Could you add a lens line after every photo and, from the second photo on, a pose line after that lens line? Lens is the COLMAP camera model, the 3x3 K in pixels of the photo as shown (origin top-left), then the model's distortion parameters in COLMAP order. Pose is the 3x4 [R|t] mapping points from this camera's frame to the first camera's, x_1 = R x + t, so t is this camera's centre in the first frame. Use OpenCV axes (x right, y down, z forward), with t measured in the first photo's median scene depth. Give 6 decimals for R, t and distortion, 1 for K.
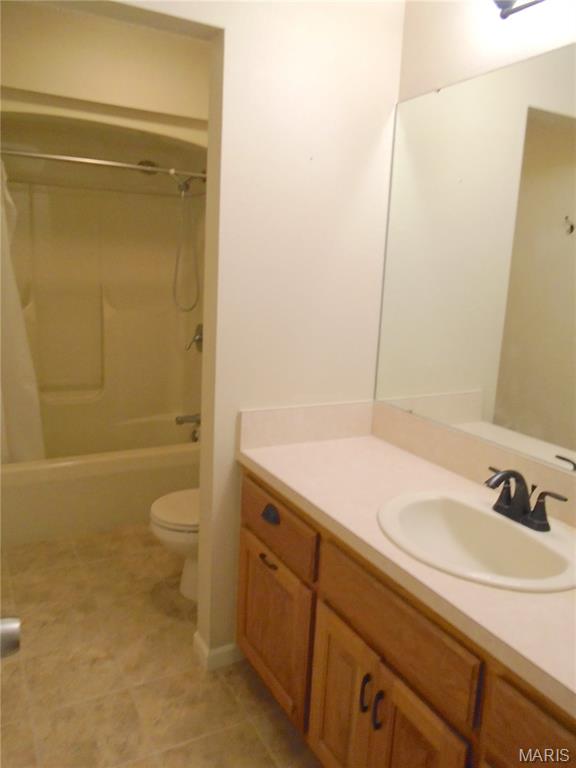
lens RADIAL K [[584.6, 0, 287.0], [0, 584.6, 383.6], [0, 0, 1]] dist [-0.015719, 0.008299]
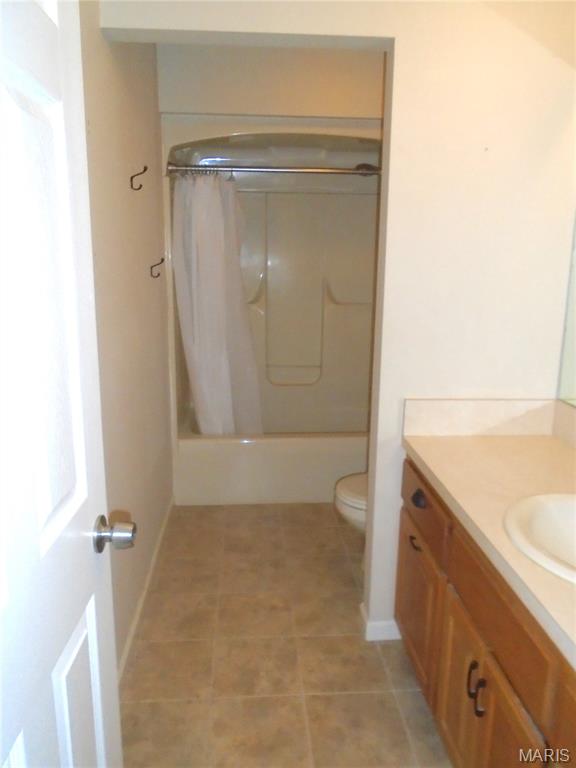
lens RADIAL K [[584.6, 0, 290.2], [0, 584.6, 384.4], [0, 0, 1]] dist [-0.015719, 0.008299]
pose [[0.905038, 0.053832, -0.421911, 0.174948], [-0.051731, 0.998526, 0.016436, 0.014444], [0.422174, 0.006951, 0.906488, -0.036947]]
